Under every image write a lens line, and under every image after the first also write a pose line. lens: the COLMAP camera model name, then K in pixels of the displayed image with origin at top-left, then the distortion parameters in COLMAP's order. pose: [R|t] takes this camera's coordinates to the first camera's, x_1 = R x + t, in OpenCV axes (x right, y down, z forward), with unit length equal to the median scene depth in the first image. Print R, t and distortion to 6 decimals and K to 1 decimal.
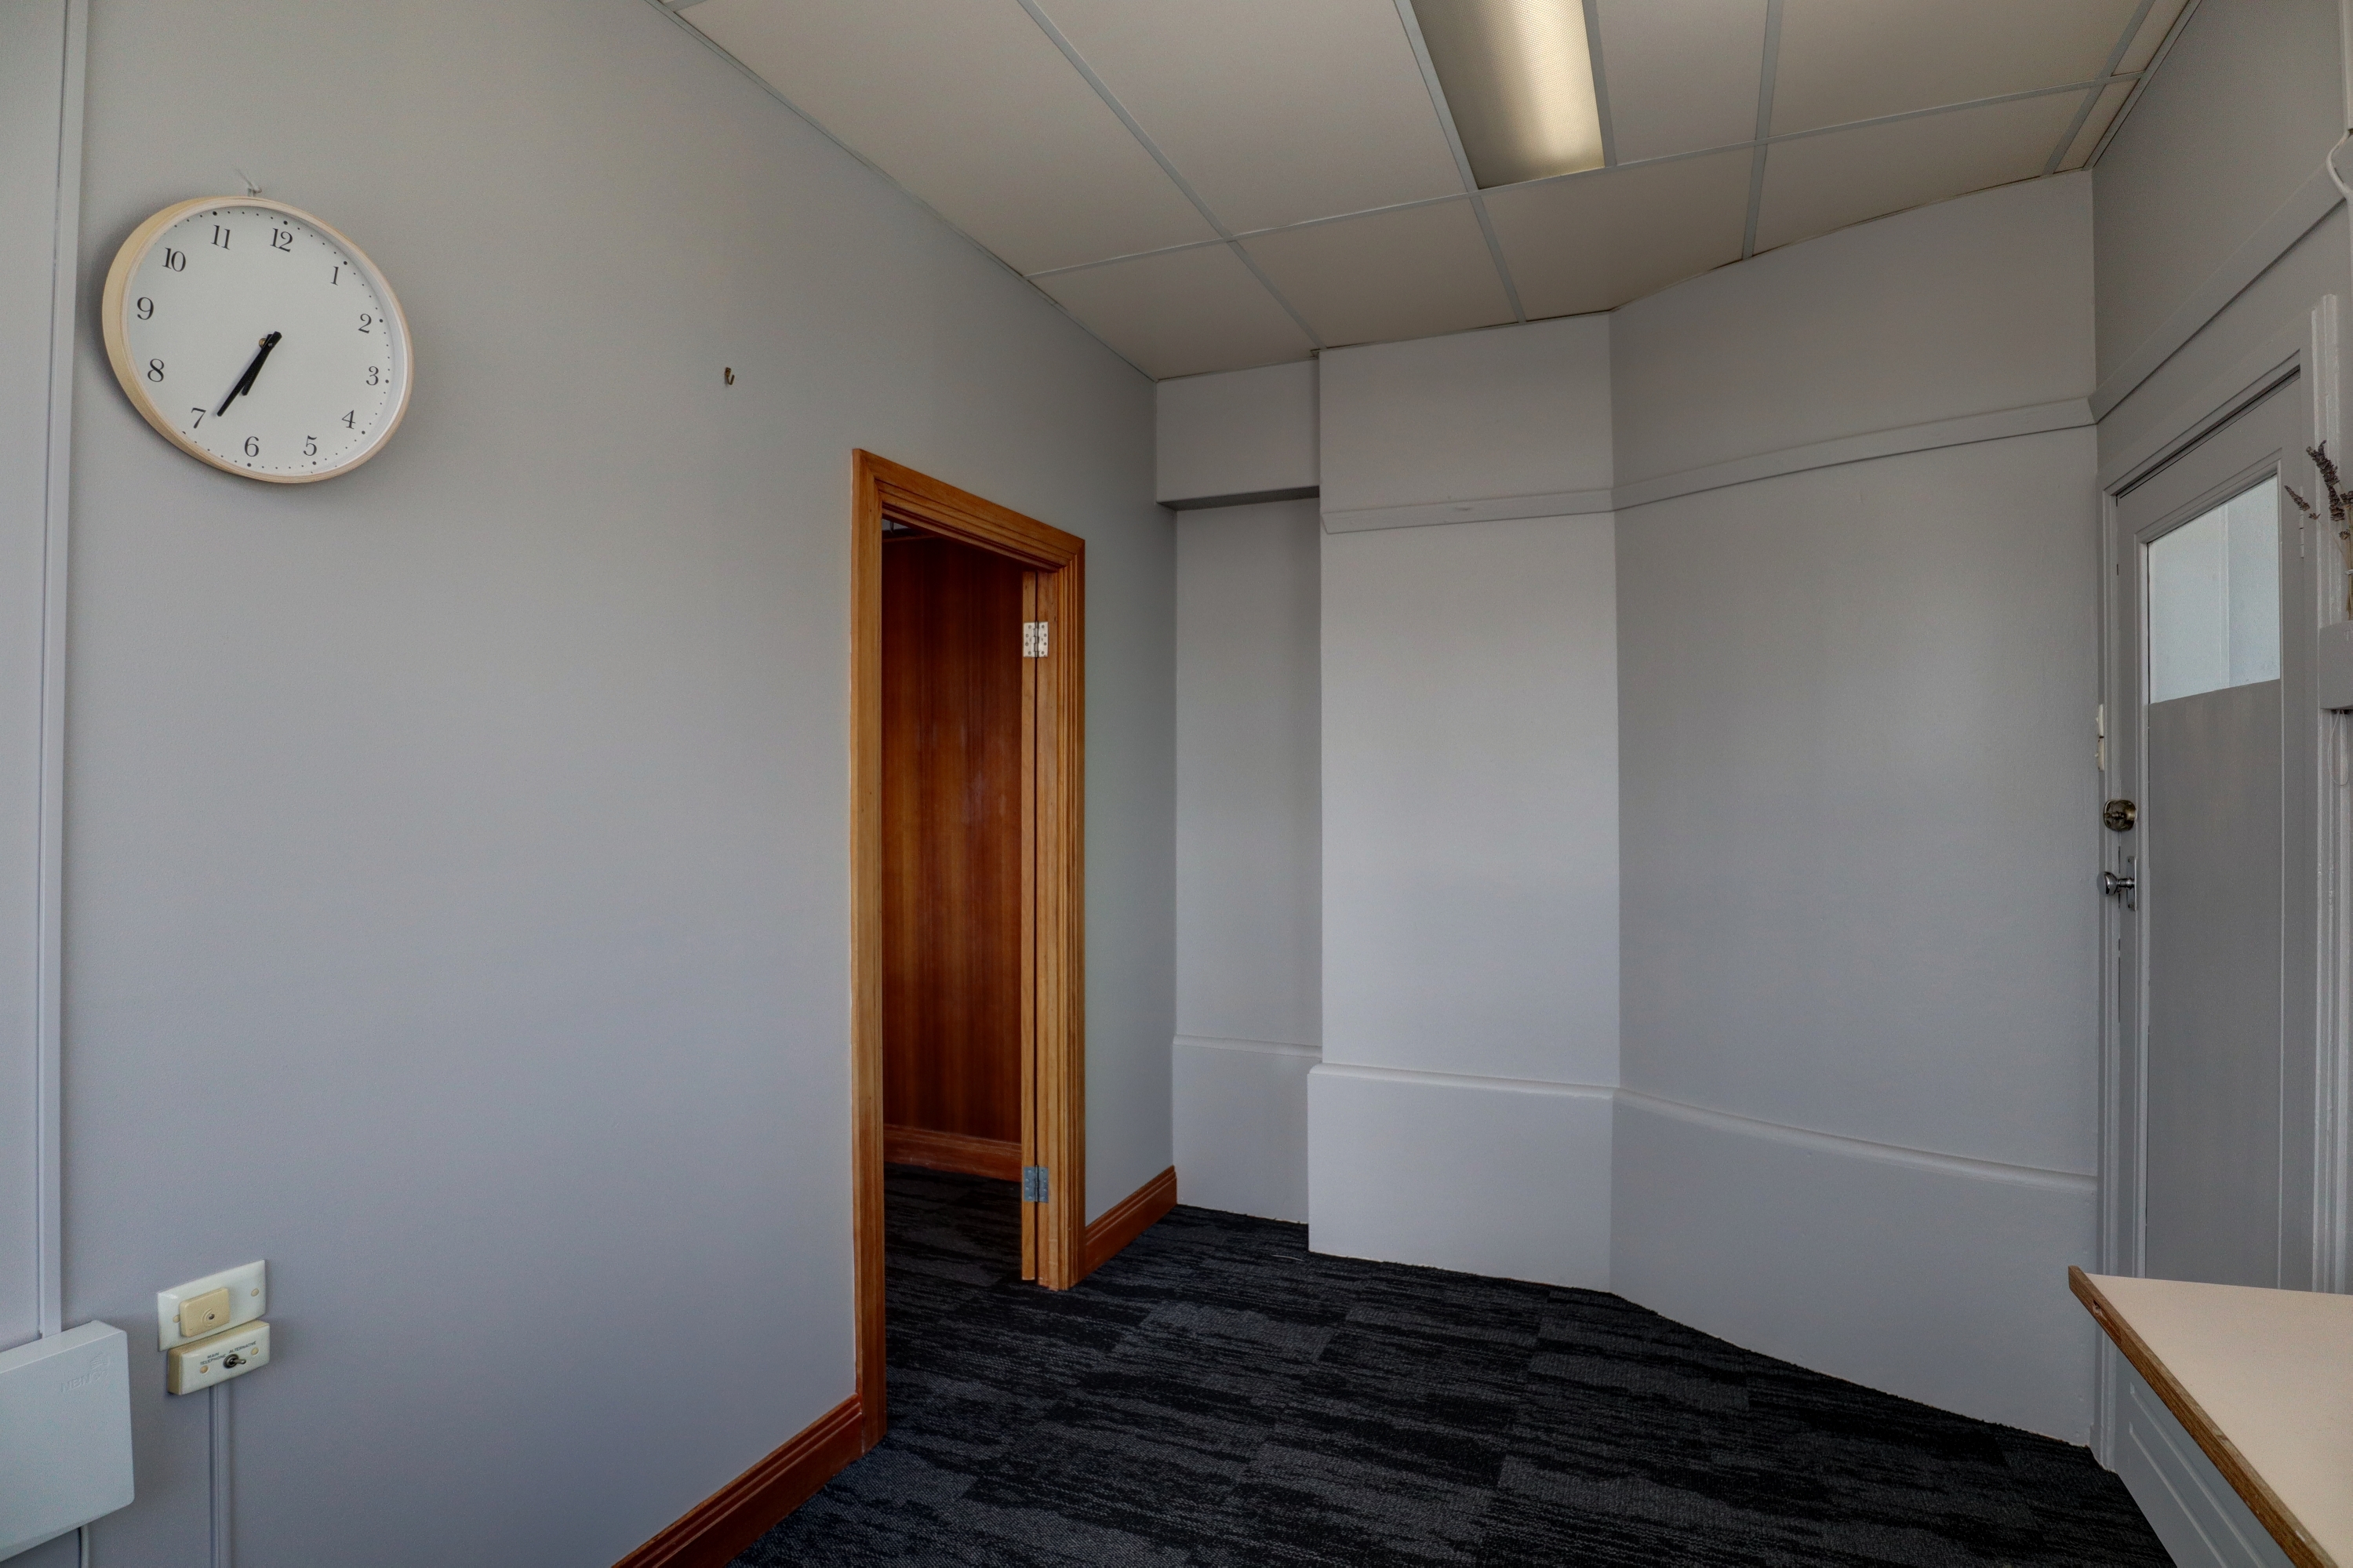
lens RADIAL K [[1180.1, 0, 1177.4], [0, 1180.1, 789.0], [0, 0, 1]] dist [-0.031677, 0.001086]
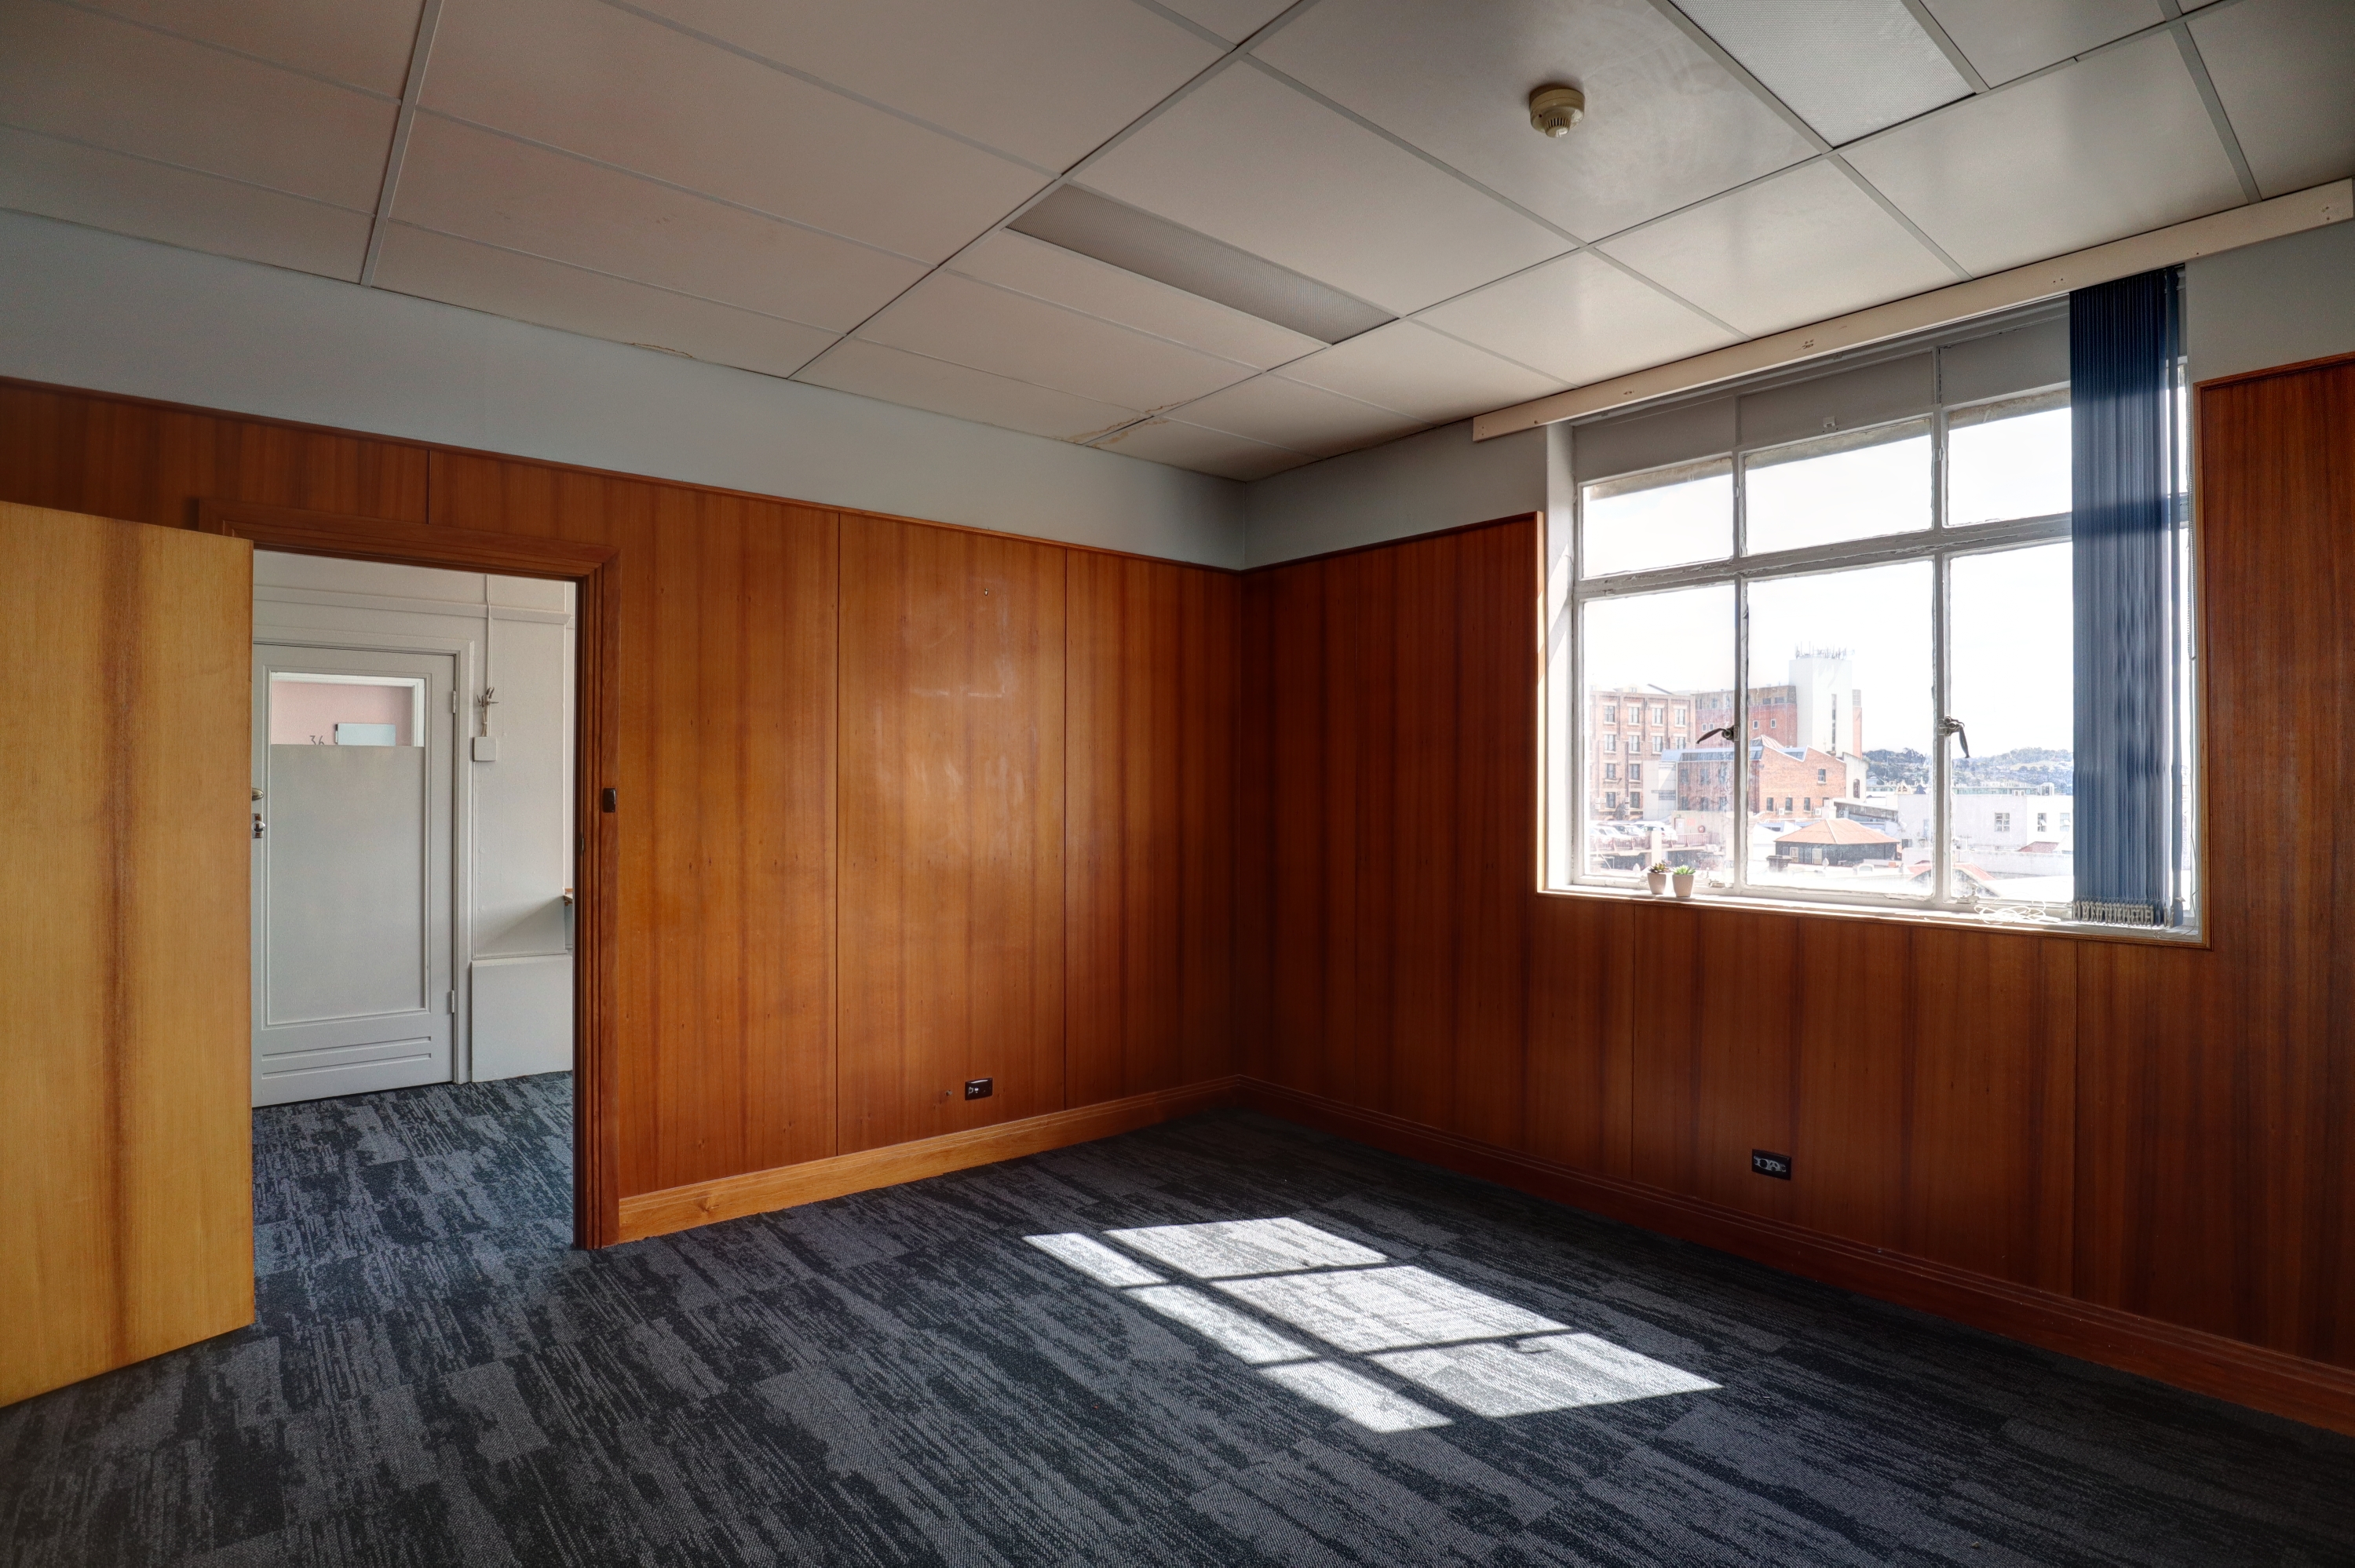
lens RADIAL K [[1132.0, 0, 1177.5], [0, 1132.0, 784.0], [0, 0, 1]] dist [-0.011561, -0.000209]
pose [[-0.887848, -0.003657, 0.460122, -1.496850], [-0.003975, 0.999992, 0.000277, -0.010098], [-0.460119, -0.001583, -0.887856, 1.839108]]
